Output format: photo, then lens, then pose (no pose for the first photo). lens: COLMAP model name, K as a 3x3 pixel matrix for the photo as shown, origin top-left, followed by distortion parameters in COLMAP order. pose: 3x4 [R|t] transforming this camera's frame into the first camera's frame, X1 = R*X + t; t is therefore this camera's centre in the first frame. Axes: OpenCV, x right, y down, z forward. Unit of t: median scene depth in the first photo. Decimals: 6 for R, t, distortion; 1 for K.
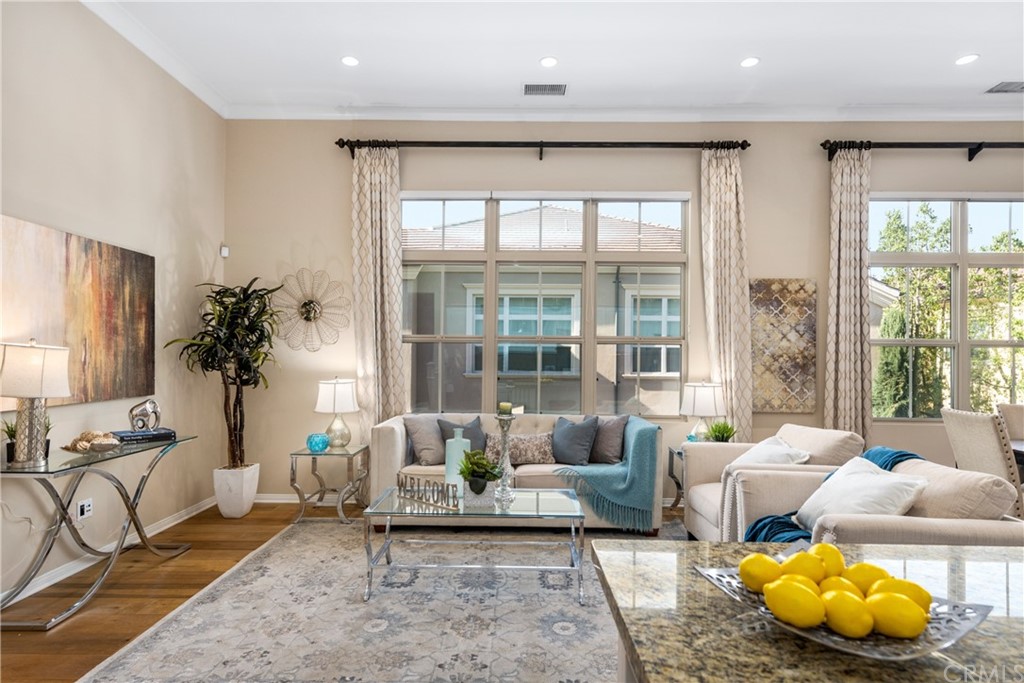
lens RADIAL K [[548.8, 0, 503.3], [0, 548.8, 351.5], [0, 0, 1]] dist [0.002159, 0.001506]
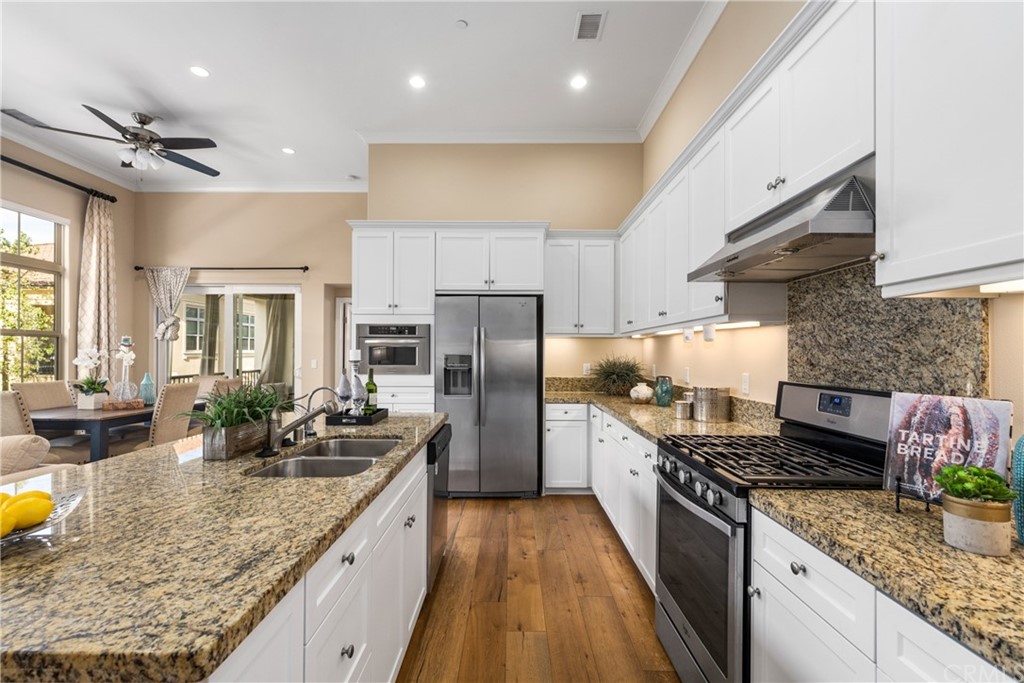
lens RADIAL K [[462.5, 0, 511.0], [0, 462.5, 351.4], [0, 0, 1]] dist [0.007323, -0.002114]
pose [[-0.011833, -0.007719, 0.999900, -0.090452], [-0.014368, 0.999868, 0.007549, 0.003282], [-0.999827, -0.014277, -0.011942, -0.044179]]
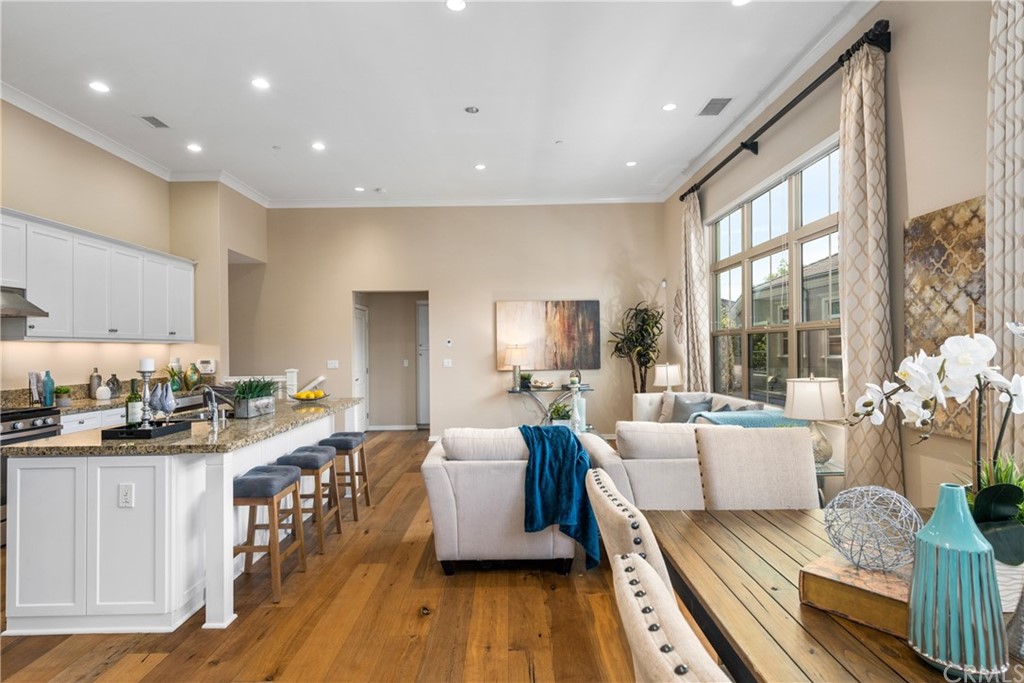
lens RADIAL K [[503.4, 0, 509.1], [0, 503.4, 348.9], [0, 0, 1]] dist [0.007112, -0.001709]
pose [[0.031079, -0.008761, -0.999479, 1.034228], [0.023920, 0.999682, -0.008019, 0.011306], [0.999231, -0.023659, 0.031279, 0.515550]]
